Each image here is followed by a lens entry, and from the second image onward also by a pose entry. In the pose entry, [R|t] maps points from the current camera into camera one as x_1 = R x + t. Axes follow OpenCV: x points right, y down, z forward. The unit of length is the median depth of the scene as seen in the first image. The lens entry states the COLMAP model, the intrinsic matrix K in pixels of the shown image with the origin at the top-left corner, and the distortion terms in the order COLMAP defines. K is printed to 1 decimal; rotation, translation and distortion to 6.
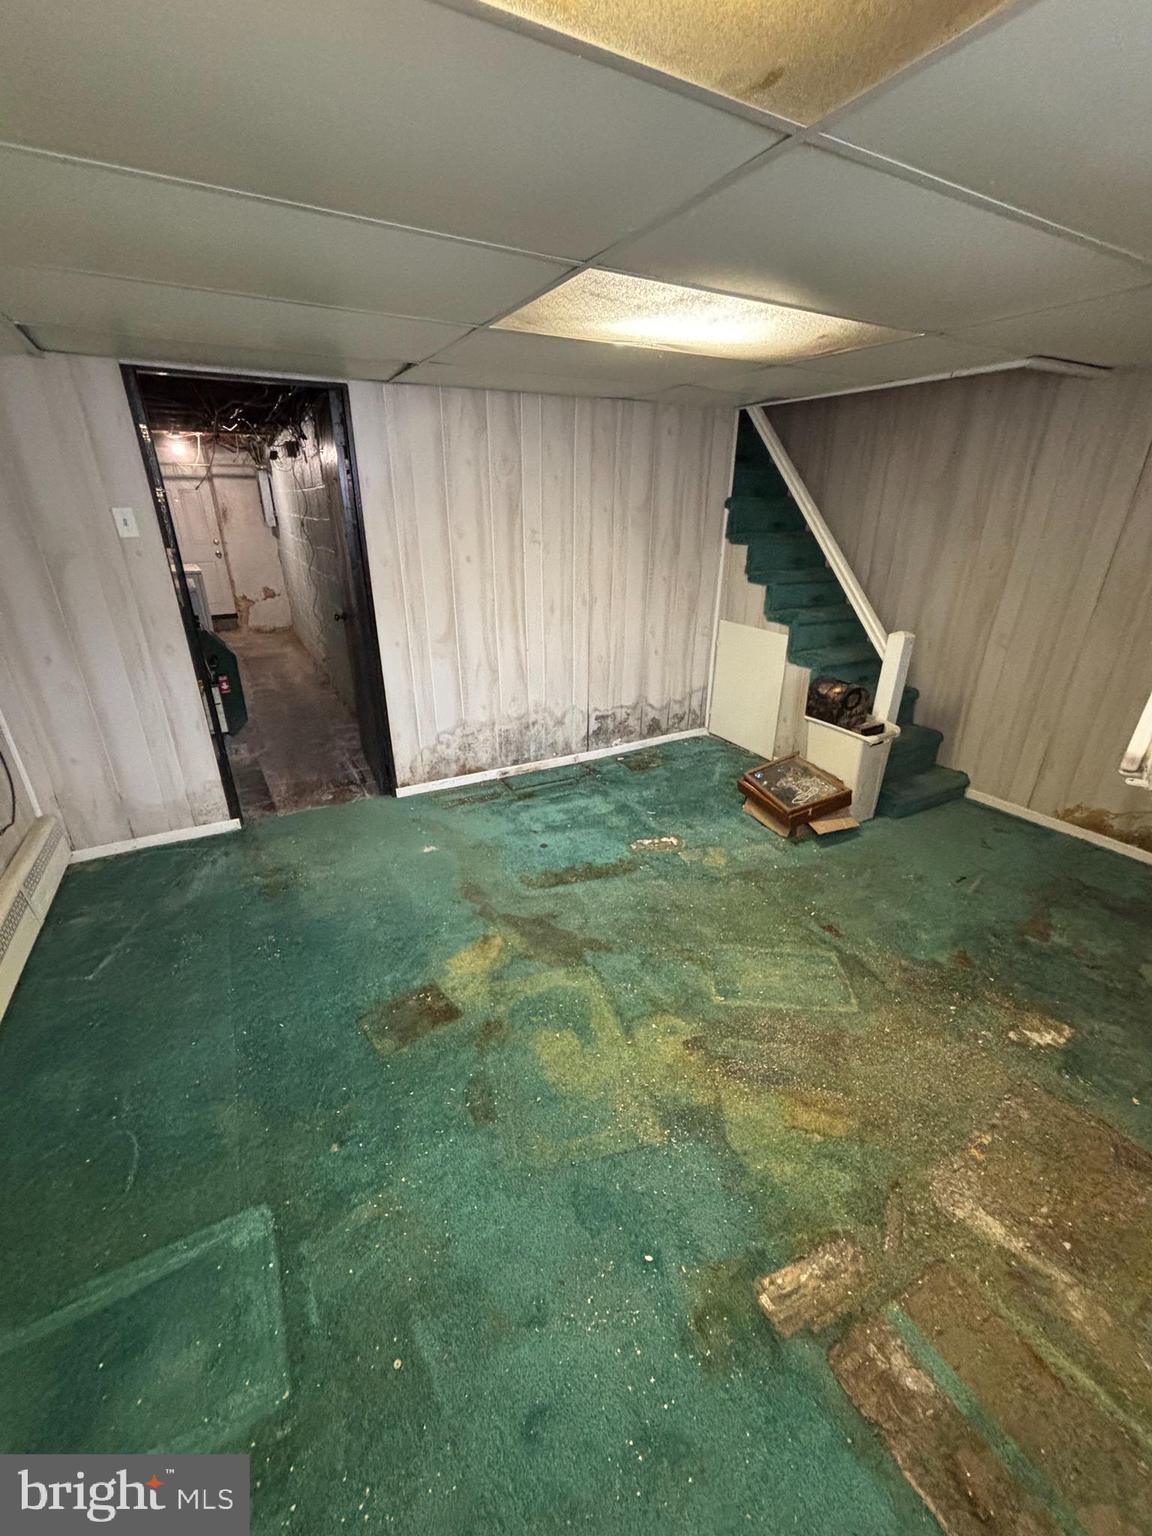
lens RADIAL K [[616.3, 0, 576.0], [0, 616.3, 768.0], [0, 0, 1]] dist [0.000048, -0.000200]
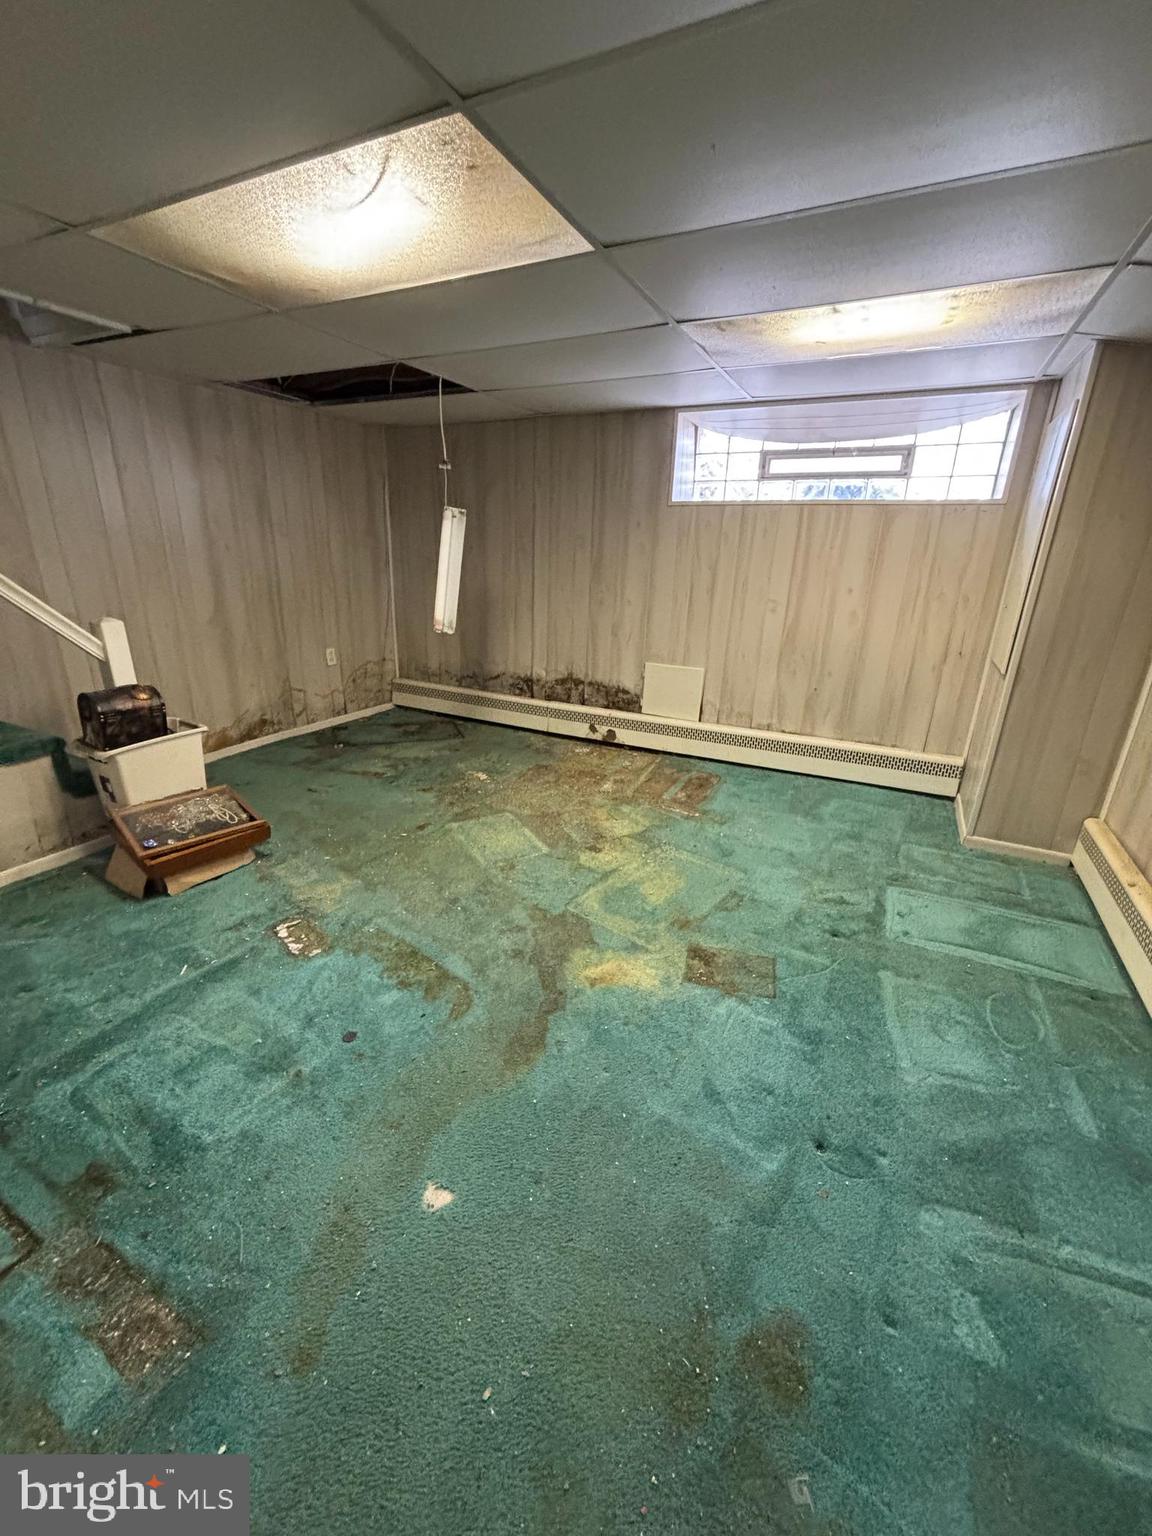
lens RADIAL K [[616.3, 0, 576.0], [0, 616.3, 768.0], [0, 0, 1]] dist [0.000048, -0.000200]
pose [[-0.561296, -0.297388, 0.772339, -0.381773], [0.302242, 0.795097, 0.525805, -0.217700], [-0.770452, 0.528565, -0.356402, 0.650951]]
